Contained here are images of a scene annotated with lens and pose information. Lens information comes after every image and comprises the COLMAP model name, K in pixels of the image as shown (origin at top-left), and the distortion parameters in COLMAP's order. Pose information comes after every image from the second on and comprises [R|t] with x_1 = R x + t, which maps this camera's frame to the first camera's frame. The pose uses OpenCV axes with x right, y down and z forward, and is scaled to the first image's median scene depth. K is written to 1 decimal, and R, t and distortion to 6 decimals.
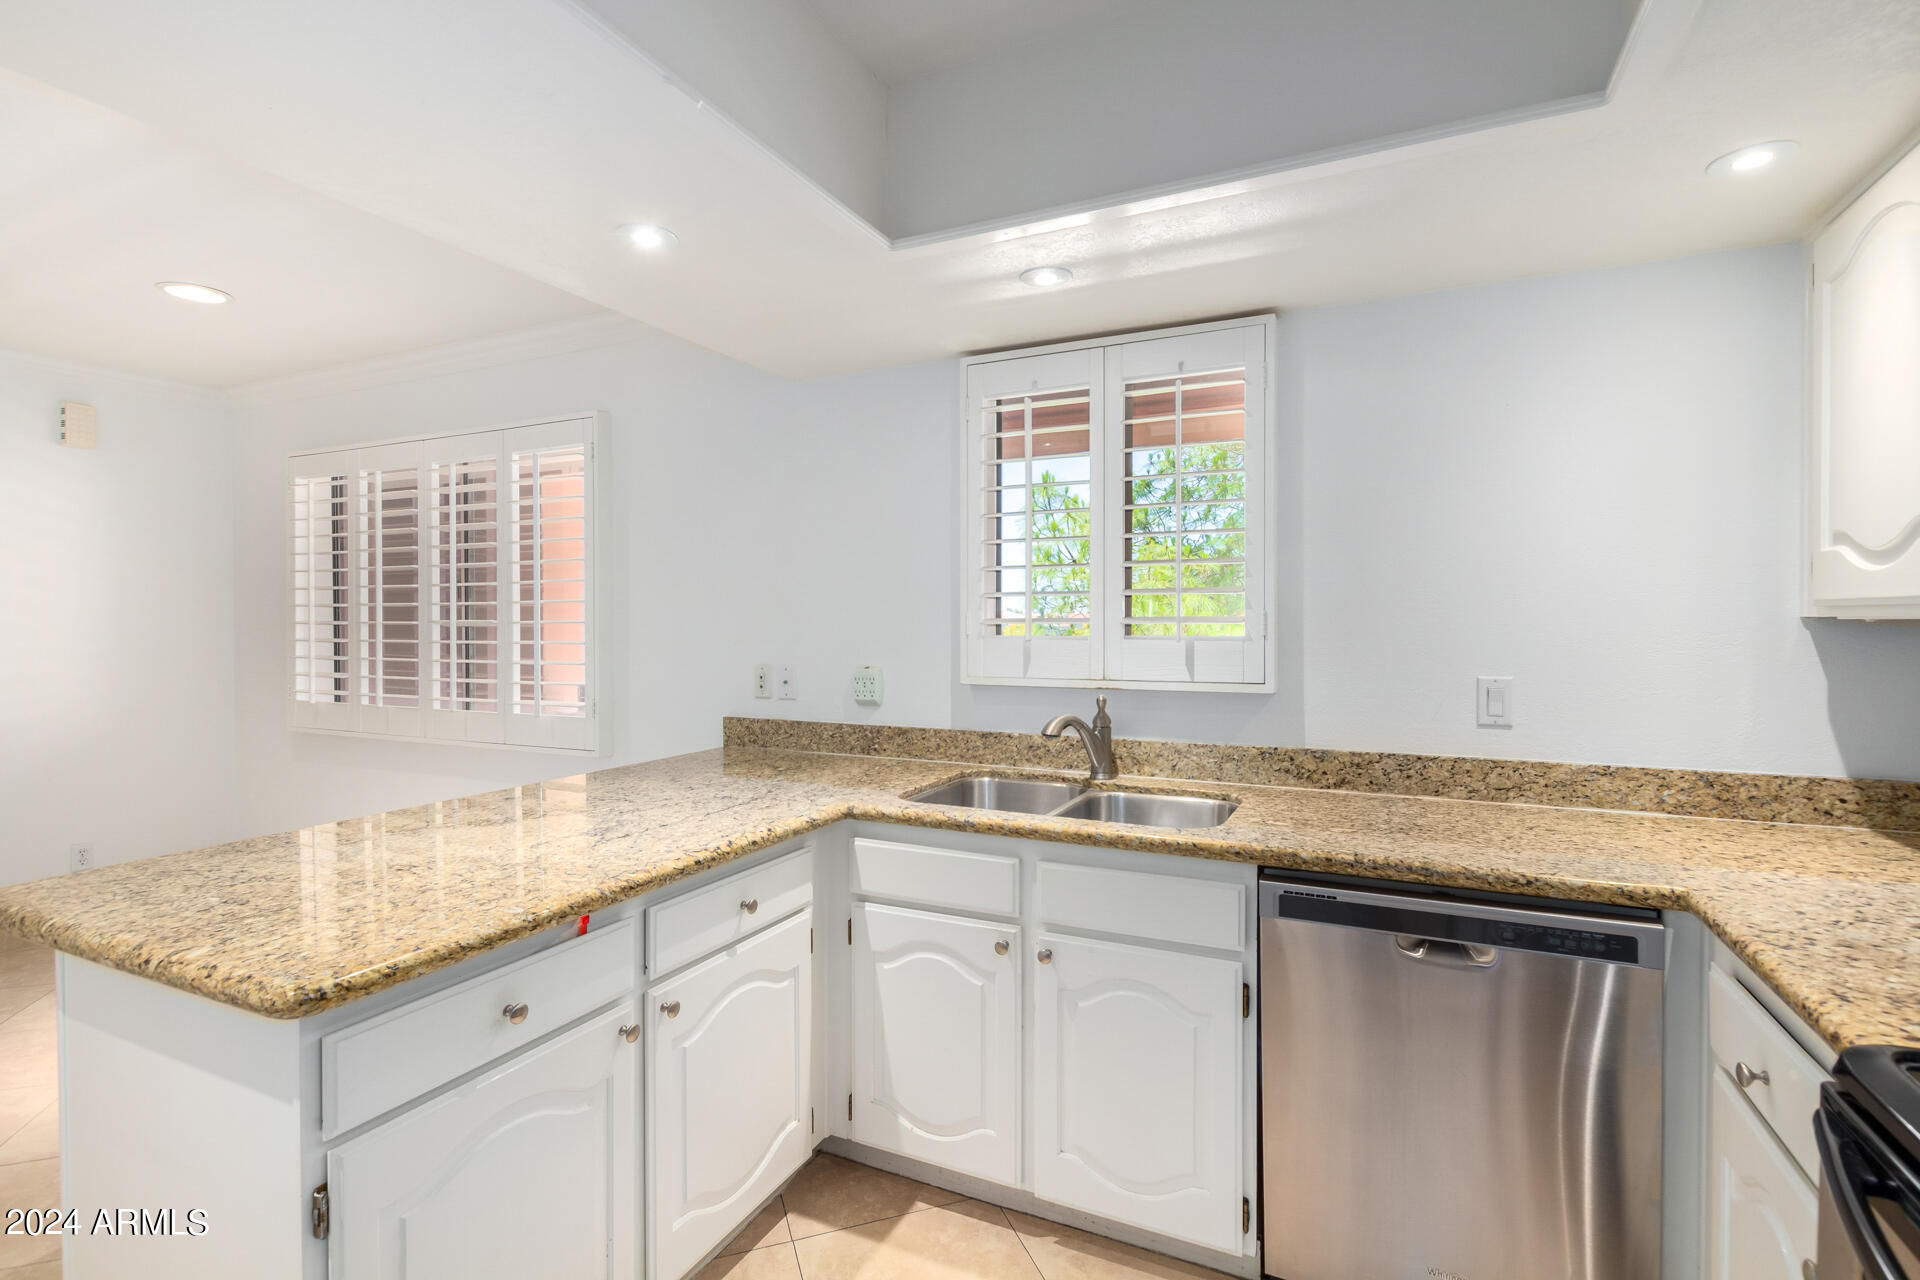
lens RADIAL K [[877.5, 0, 949.7], [0, 877.5, 634.2], [0, 0, 1]] dist [0.009713, -0.005236]
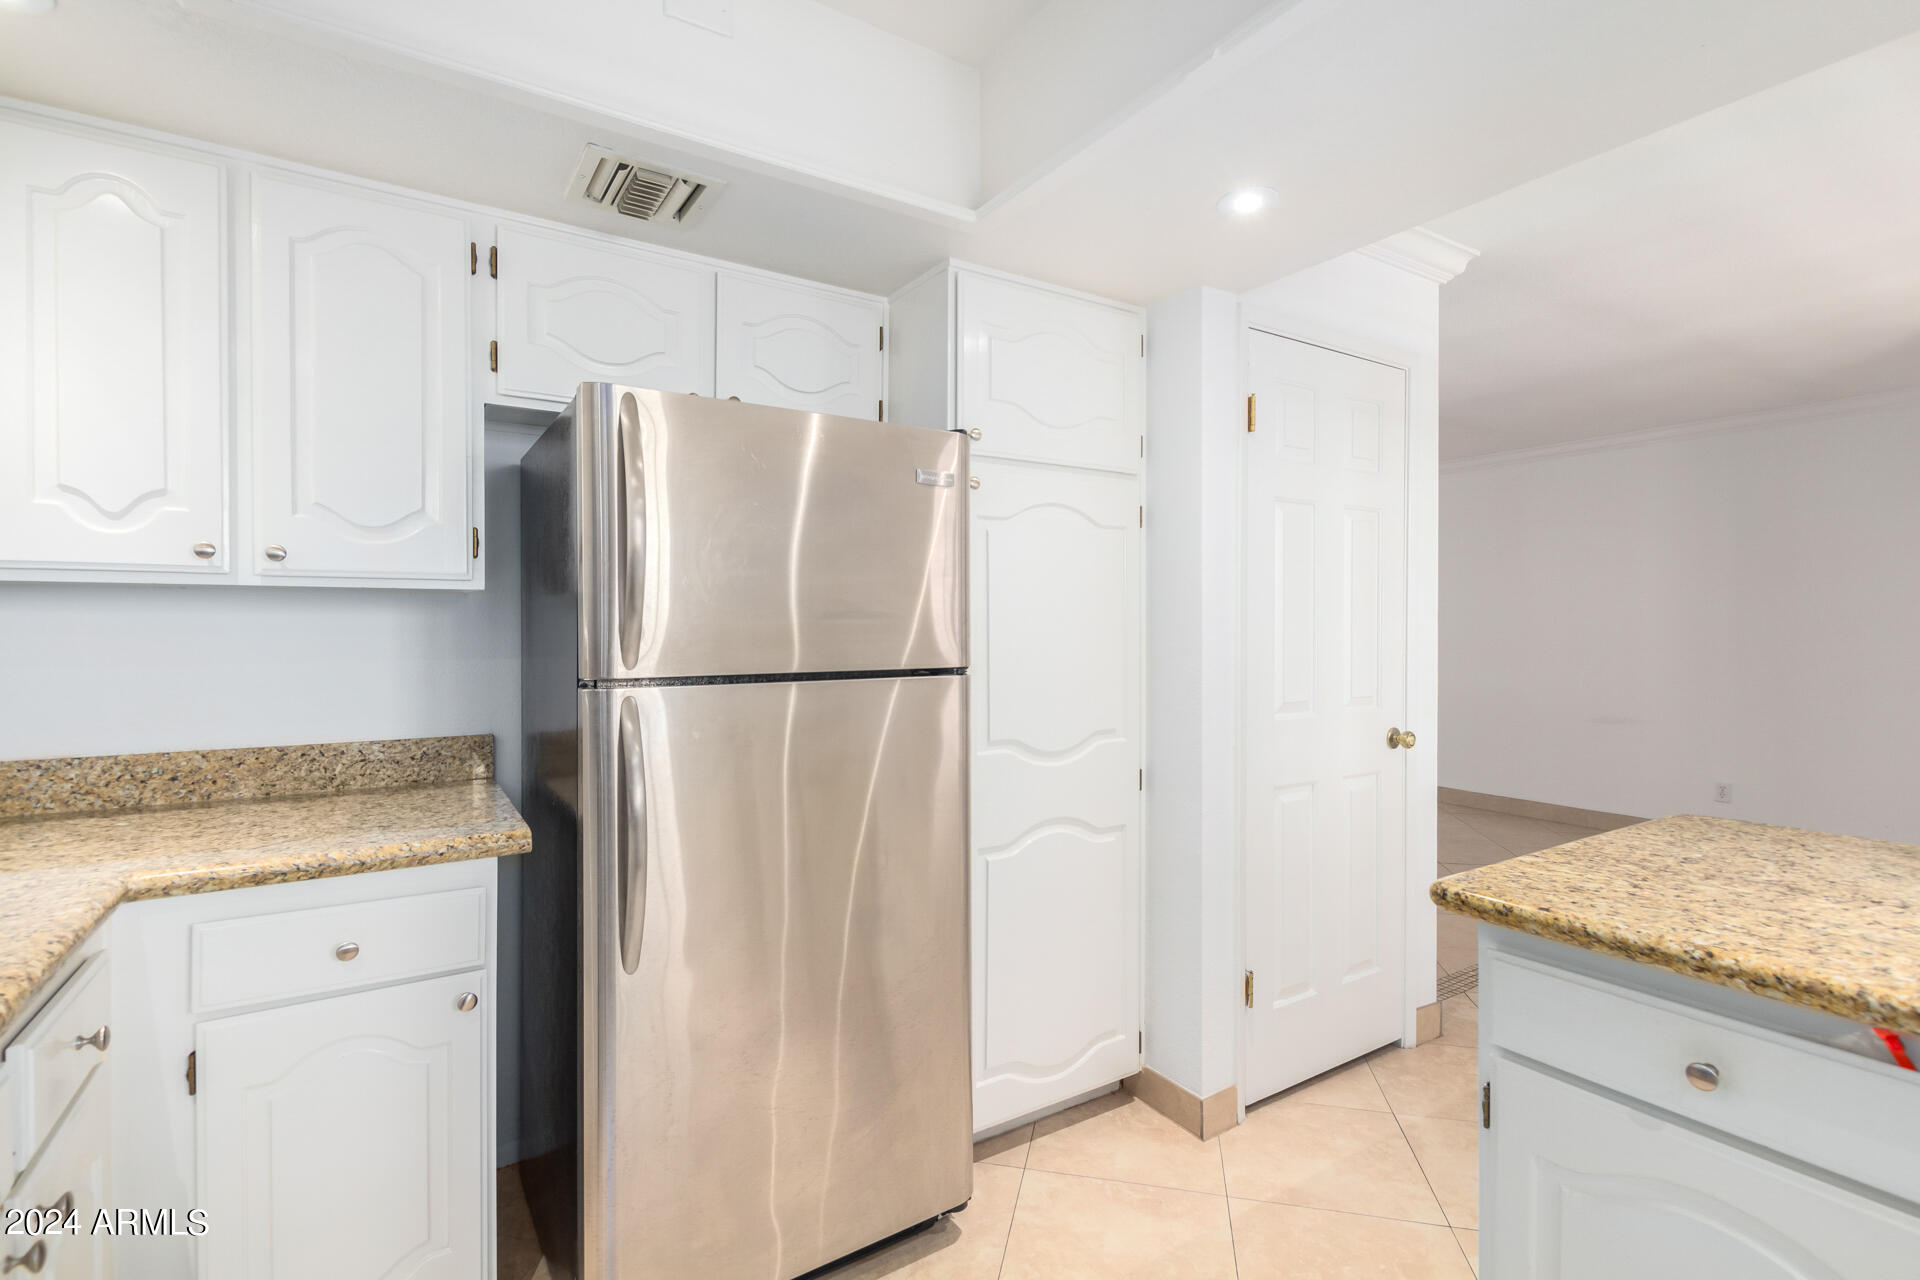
lens RADIAL K [[877.5, 0, 949.7], [0, 877.5, 634.2], [0, 0, 1]] dist [0.009713, -0.005236]
pose [[-0.539320, 0.008279, -0.842060, 0.300728], [-0.002110, 0.999935, 0.011183, 0.023056], [0.842098, 0.007808, -0.539267, 0.509957]]
